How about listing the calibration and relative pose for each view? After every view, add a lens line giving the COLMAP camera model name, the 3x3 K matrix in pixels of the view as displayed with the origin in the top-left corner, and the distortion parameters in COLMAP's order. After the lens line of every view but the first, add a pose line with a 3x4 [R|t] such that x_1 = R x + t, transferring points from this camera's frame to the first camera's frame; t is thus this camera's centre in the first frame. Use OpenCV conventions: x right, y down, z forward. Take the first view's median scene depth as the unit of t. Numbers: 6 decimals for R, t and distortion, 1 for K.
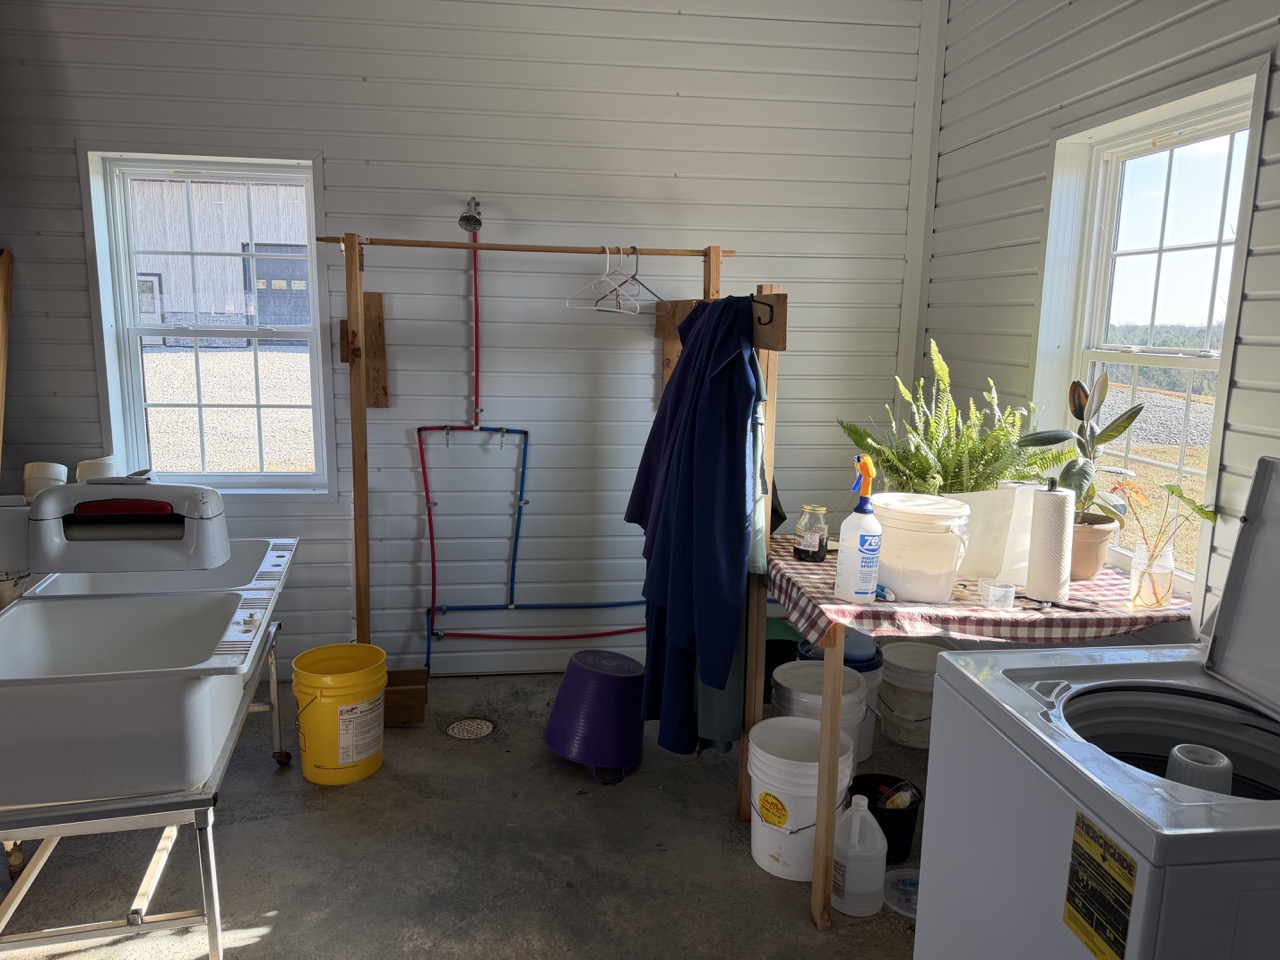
lens RADIAL K [[901.0, 0, 638.3], [0, 901.0, 476.6], [0, 0, 1]] dist [0.035890, -0.021624]
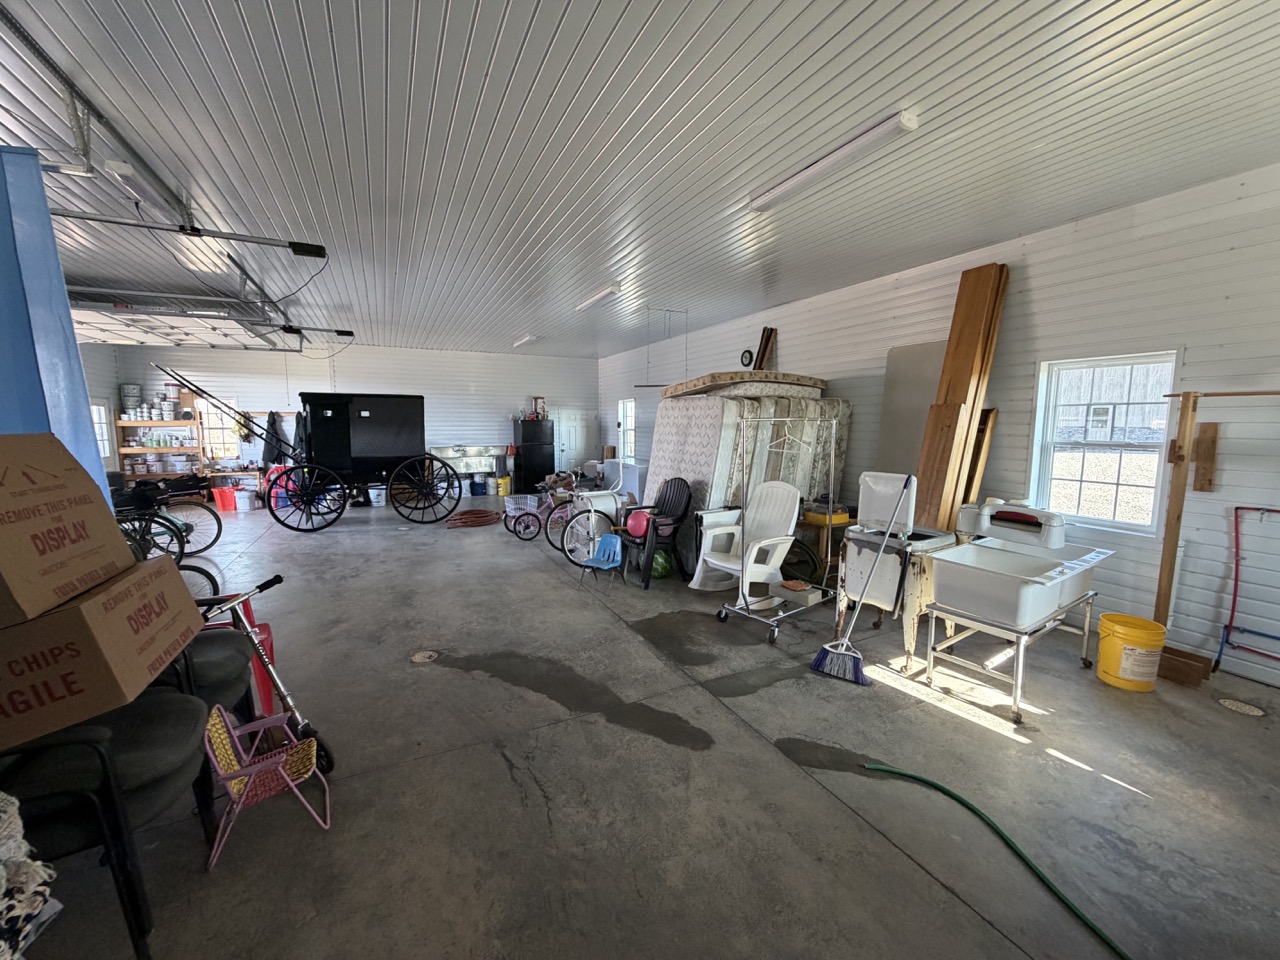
lens RADIAL K [[508.5, 0, 634.2], [0, 508.5, 475.3], [0, 0, 1]] dist [-0.001309, 0.000206]
pose [[0.328858, 0.085957, -0.940459, 0.238961], [-0.161131, 0.986354, 0.033808, 0.029716], [0.930532, 0.140419, 0.338221, -0.278302]]
